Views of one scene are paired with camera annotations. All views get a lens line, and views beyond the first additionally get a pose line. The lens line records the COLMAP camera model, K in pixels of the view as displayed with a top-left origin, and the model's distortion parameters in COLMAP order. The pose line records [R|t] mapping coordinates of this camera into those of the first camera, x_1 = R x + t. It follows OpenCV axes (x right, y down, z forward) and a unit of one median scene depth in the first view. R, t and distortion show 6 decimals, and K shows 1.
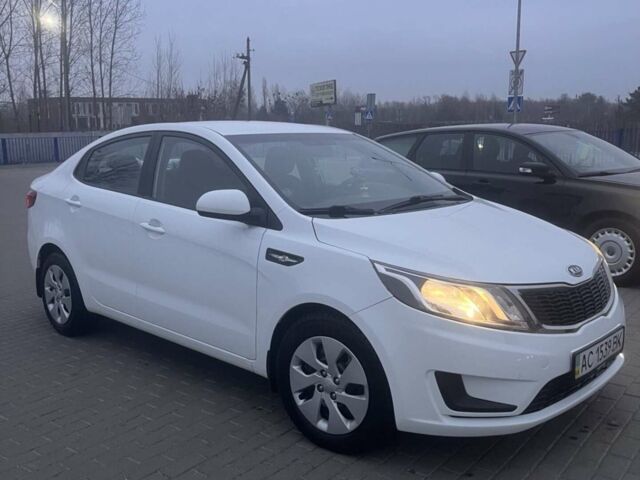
lens RADIAL K [[617.1, 0, 320.0], [0, 617.1, 240.0], [0, 0, 1]] dist [0.145125, -0.333925]
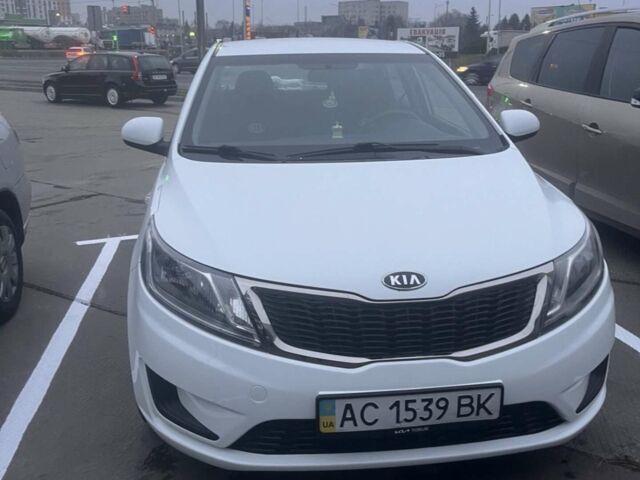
lens RADIAL K [[617.1, 0, 320.0], [0, 617.1, 240.0], [0, 0, 1]] dist [0.145125, -0.333925]
pose [[0.788529, 0.181895, -0.587483, 0.638011], [-0.099962, 0.980465, 0.169399, -0.084487], [0.606820, -0.074850, 0.791307, 0.389575]]
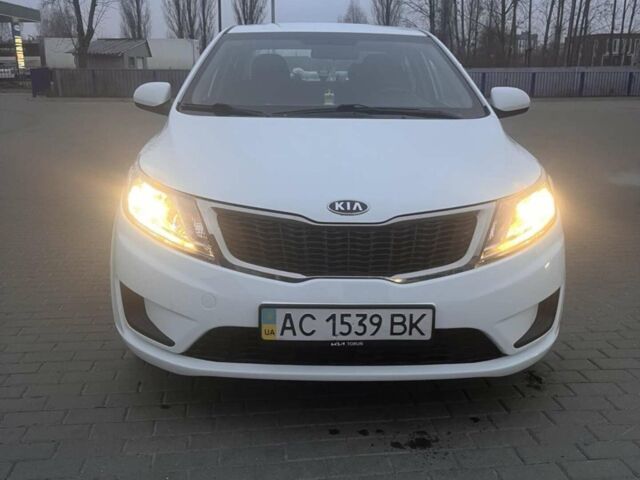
lens RADIAL K [[617.1, 0, 320.0], [0, 617.1, 240.0], [0, 0, 1]] dist [0.145125, -0.333925]
pose [[0.725594, 0.195146, -0.659873, 0.767340], [-0.131978, 0.980608, 0.144875, -0.010780], [0.675349, -0.018032, 0.737278, 0.410716]]
